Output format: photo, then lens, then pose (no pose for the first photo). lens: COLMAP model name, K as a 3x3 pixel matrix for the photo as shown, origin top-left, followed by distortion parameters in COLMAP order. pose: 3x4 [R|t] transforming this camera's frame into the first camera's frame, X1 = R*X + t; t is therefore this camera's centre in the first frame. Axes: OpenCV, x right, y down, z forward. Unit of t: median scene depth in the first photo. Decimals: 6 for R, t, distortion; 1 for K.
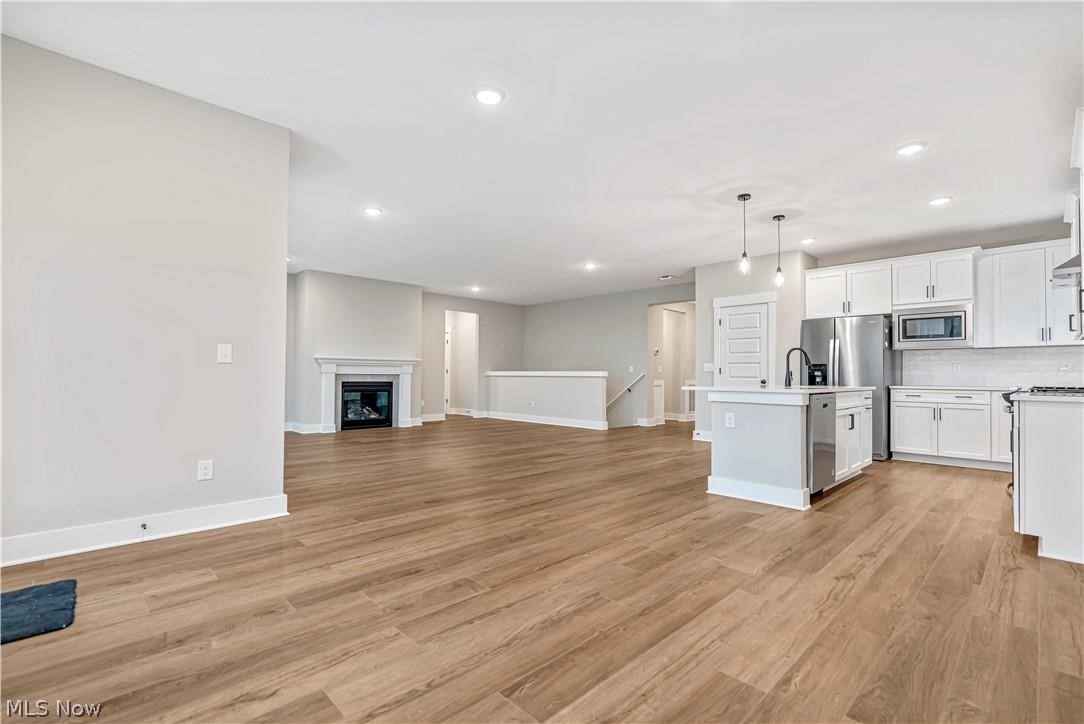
lens RADIAL K [[479.4, 0, 542.0], [0, 479.4, 362.0], [0, 0, 1]] dist [-0.000058, 0.000229]
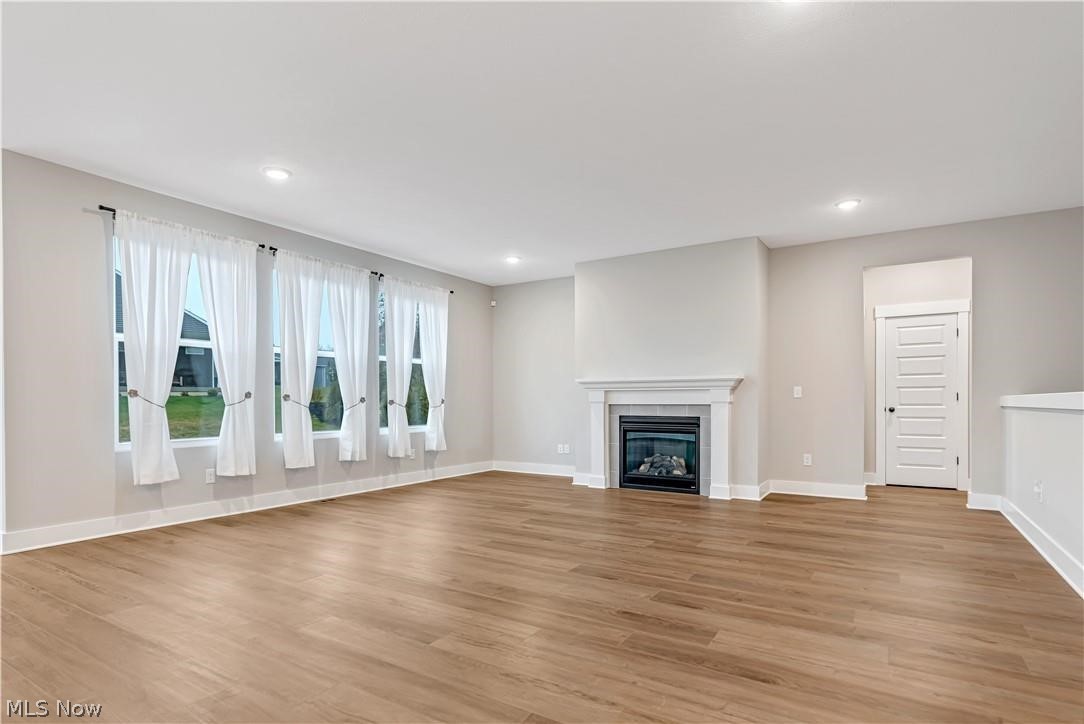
lens RADIAL K [[551.3, 0, 534.0], [0, 551.3, 390.7], [0, 0, 1]] dist [-0.000916, 0.000115]
pose [[0.234521, -0.025477, -0.971777, 0.293023], [0.029152, 0.999391, -0.019166, 0.016401], [0.971674, -0.023834, 0.235121, 0.657559]]
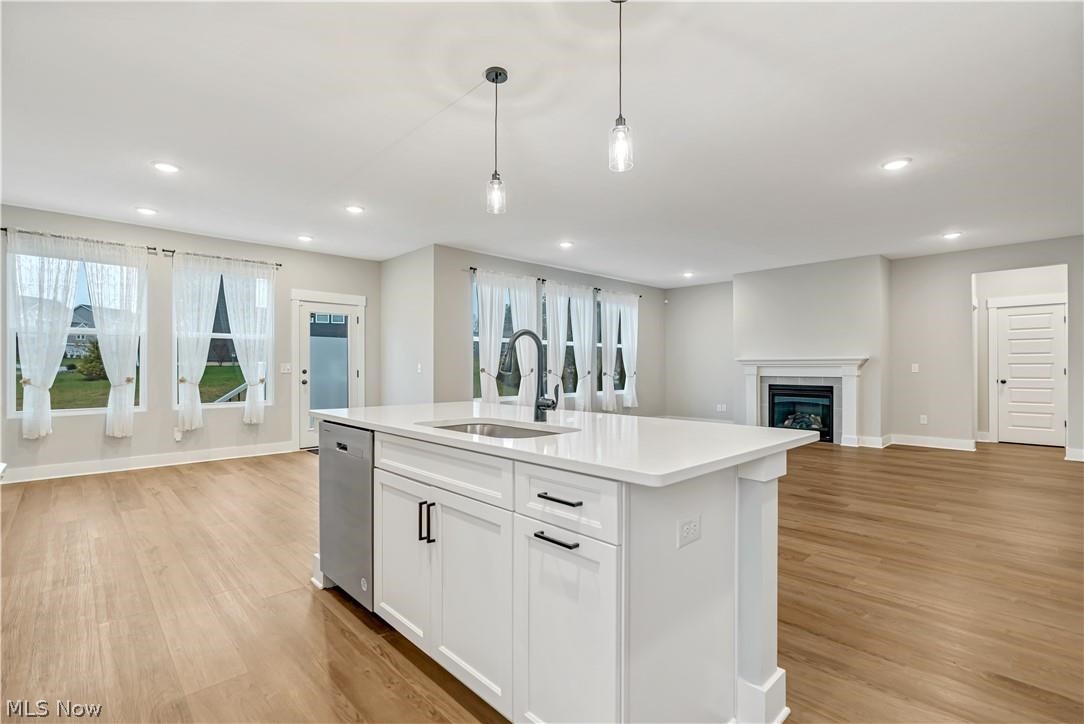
lens RADIAL K [[490.2, 0, 549.6], [0, 490.2, 361.6], [0, 0, 1]] dist [-0.000400, -0.000233]
pose [[0.015437, -0.019839, -0.999684, 0.499771], [0.026563, 0.999458, -0.019424, 0.003782], [0.999528, -0.026255, 0.015956, 0.524818]]
